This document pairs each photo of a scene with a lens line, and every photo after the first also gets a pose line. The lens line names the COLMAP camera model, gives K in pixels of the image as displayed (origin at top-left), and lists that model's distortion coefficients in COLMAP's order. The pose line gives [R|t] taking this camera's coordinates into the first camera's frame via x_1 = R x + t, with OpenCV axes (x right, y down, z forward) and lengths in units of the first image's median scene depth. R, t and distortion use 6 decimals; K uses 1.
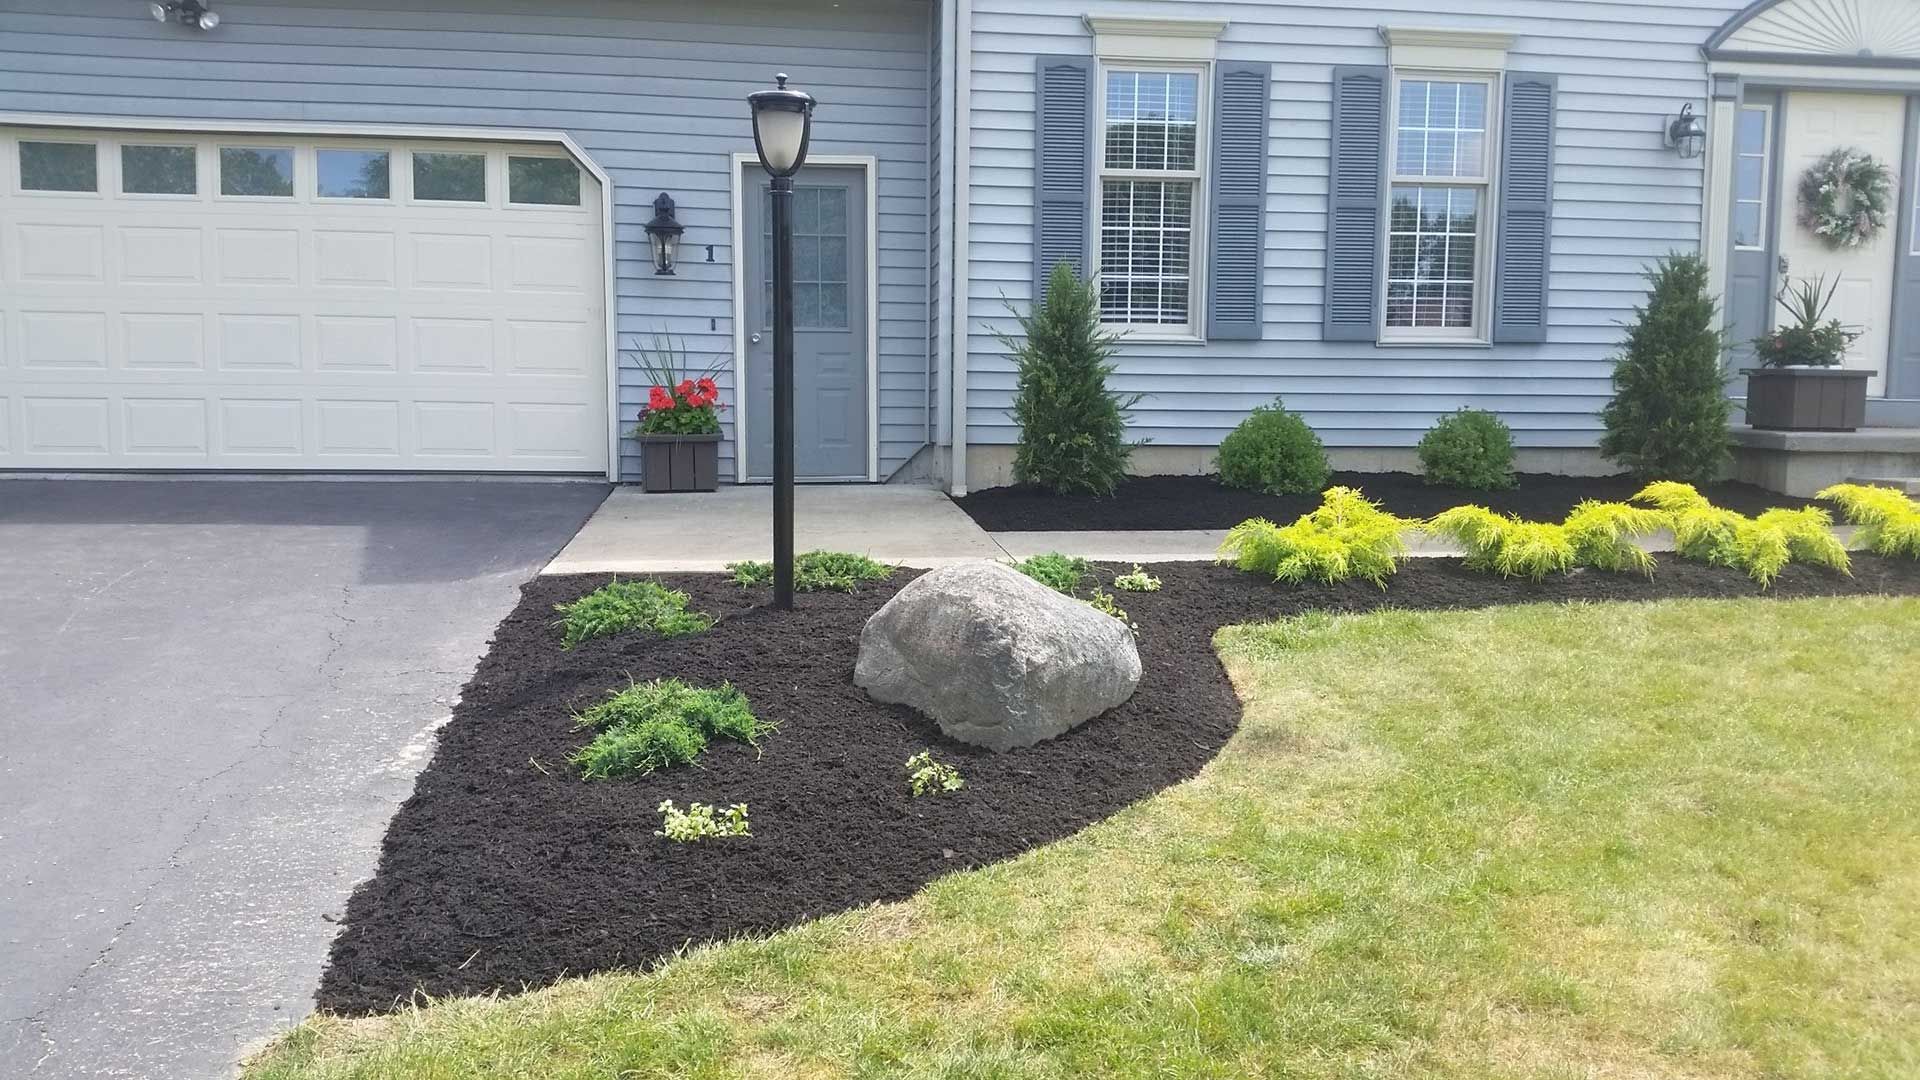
lens RADIAL K [[1532.1, 0, 953.2], [0, 1532.1, 547.6], [0, 0, 1]] dist [0.153474, -0.310167]
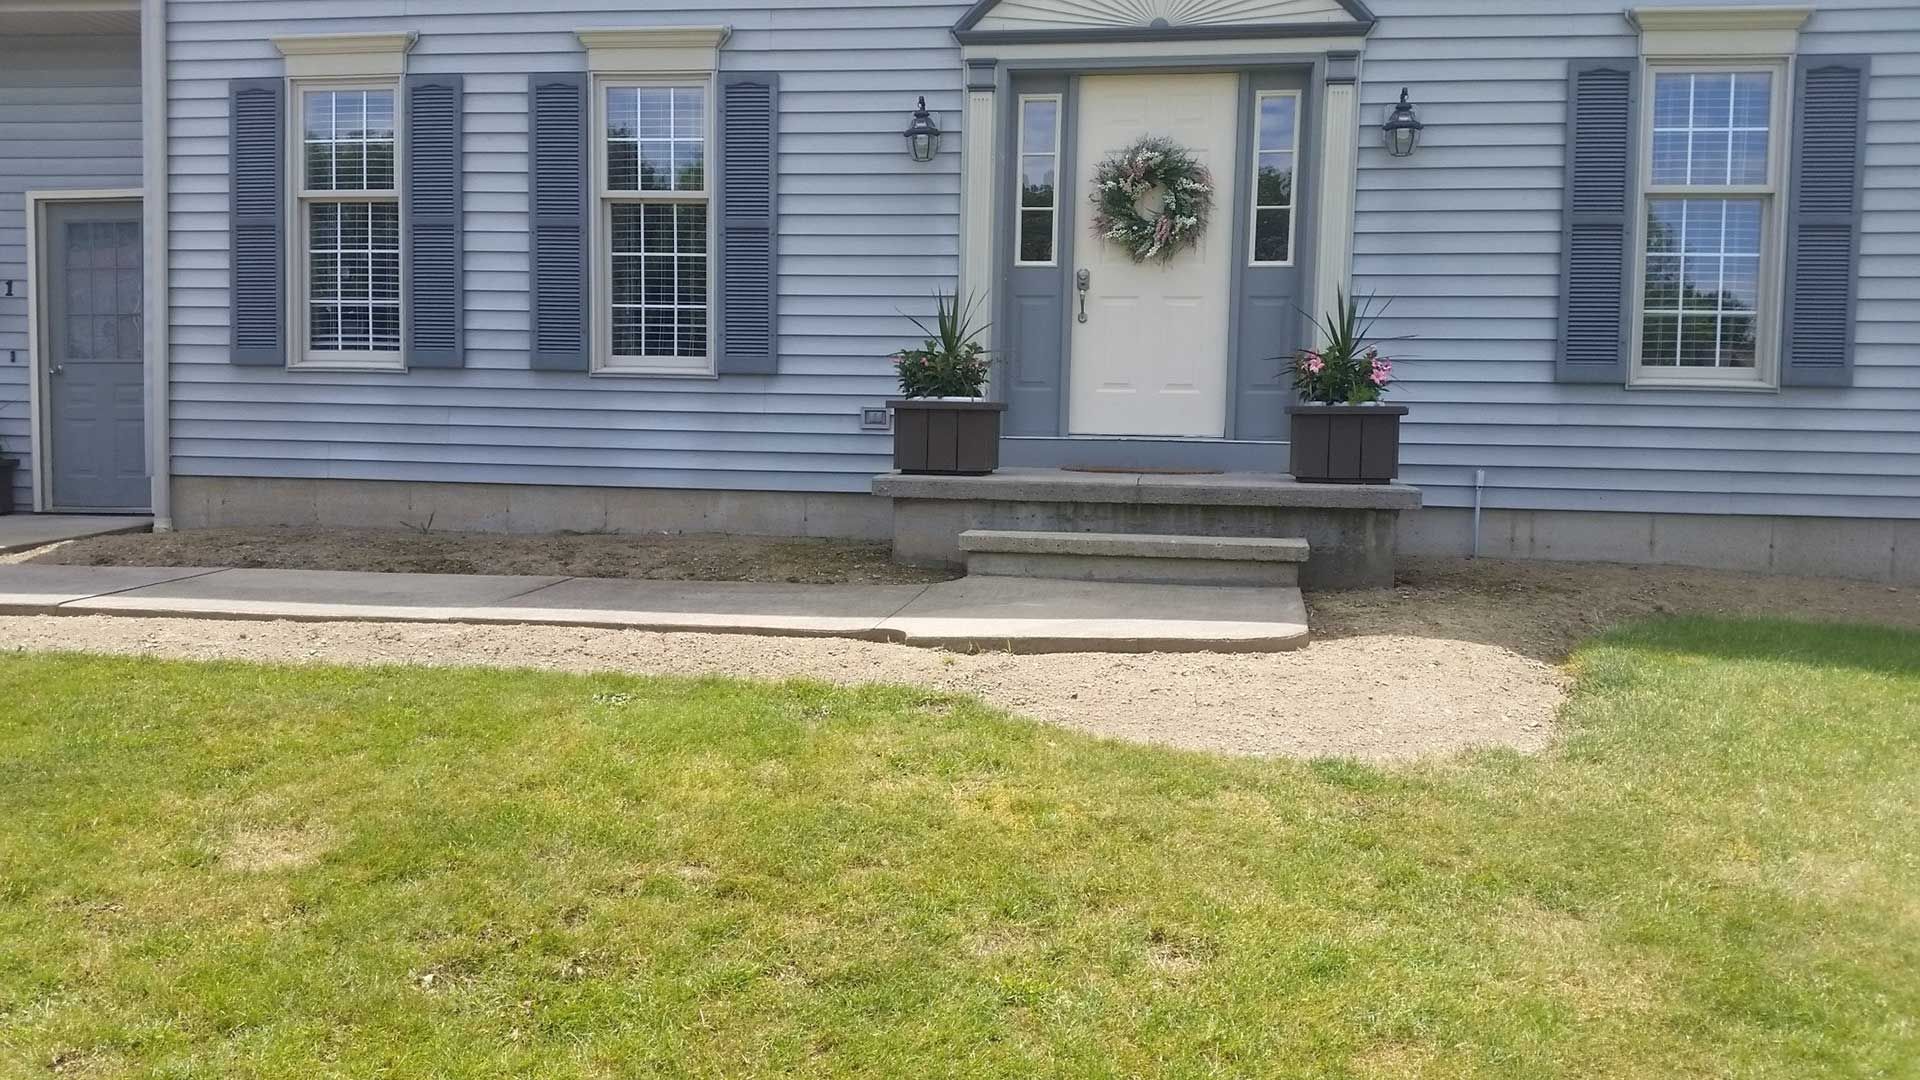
lens RADIAL K [[1693.7, 0, 1045.2], [0, 1693.7, 543.7], [0, 0, 1]] dist [0.168061, -0.379732]
pose [[0.953901, 0.024637, -0.299109, 0.831400], [-0.037946, 0.998527, -0.038772, -0.003021], [0.297713, 0.048334, 0.953431, 0.126239]]
